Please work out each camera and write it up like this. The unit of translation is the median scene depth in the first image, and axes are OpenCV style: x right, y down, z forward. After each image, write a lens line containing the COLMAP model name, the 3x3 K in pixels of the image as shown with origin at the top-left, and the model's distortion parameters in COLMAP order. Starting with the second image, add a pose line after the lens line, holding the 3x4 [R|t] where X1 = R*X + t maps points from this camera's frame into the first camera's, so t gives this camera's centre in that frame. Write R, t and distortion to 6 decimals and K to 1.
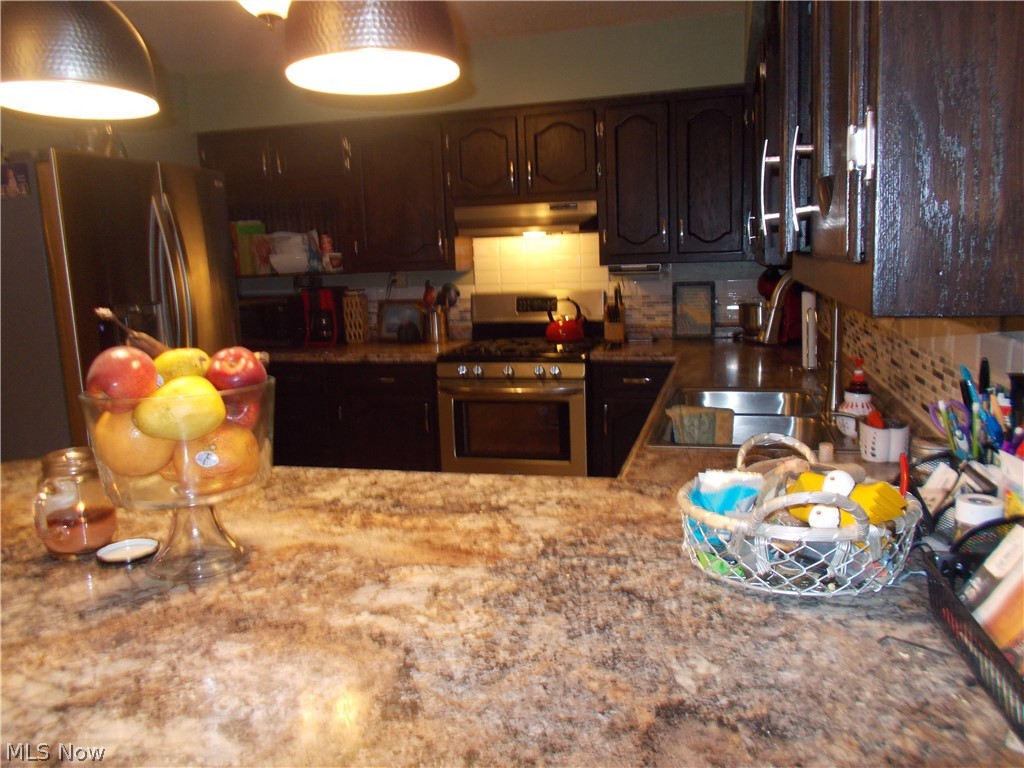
lens RADIAL K [[789.5, 0, 512.0], [0, 789.5, 384.0], [0, 0, 1]] dist [0.010707, -0.053589]
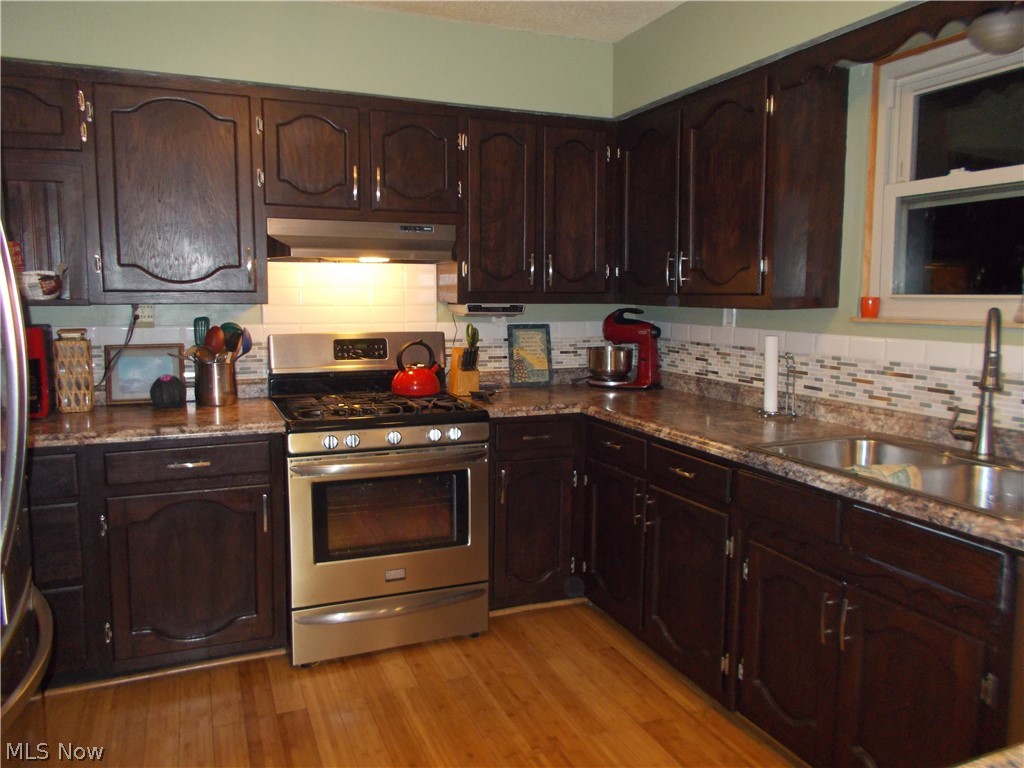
lens RADIAL K [[789.5, 0, 512.0], [0, 789.5, 384.0], [0, 0, 1]] dist [0.010707, -0.053589]
pose [[0.796073, -0.032393, 0.604333, -0.337234], [0.063179, 0.997559, -0.029754, -0.034984], [-0.601894, 0.061868, 0.796176, 0.295088]]
